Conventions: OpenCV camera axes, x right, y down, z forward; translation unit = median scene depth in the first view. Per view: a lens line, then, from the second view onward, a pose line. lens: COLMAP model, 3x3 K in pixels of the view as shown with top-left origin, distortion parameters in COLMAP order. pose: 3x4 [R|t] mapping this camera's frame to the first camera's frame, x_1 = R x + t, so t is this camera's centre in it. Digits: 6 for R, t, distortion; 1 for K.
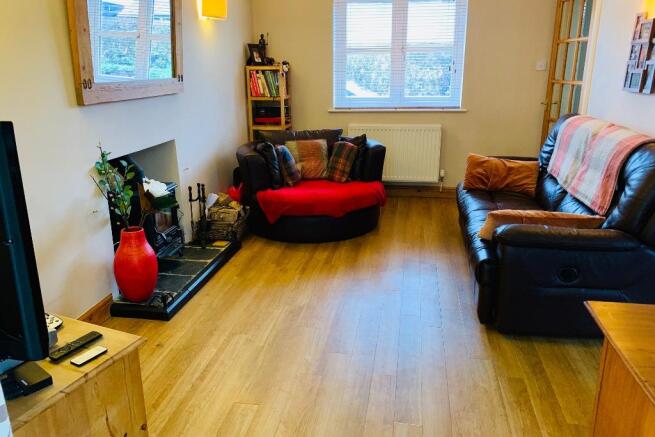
lens RADIAL K [[508.3, 0, 327.5], [0, 508.3, 218.5], [0, 0, 1]] dist [-0.001778, -0.003081]
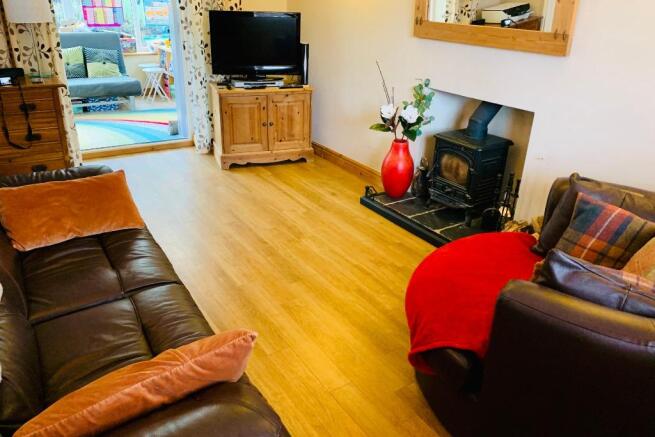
lens RADIAL K [[508.3, 0, 327.5], [0, 508.3, 218.5], [0, 0, 1]] dist [-0.001778, -0.003081]
pose [[-0.740046, 0.249279, -0.624653, 0.501737], [-0.229893, 0.779071, 0.583264, -0.442965], [0.632045, 0.575246, -0.519241, 1.394800]]
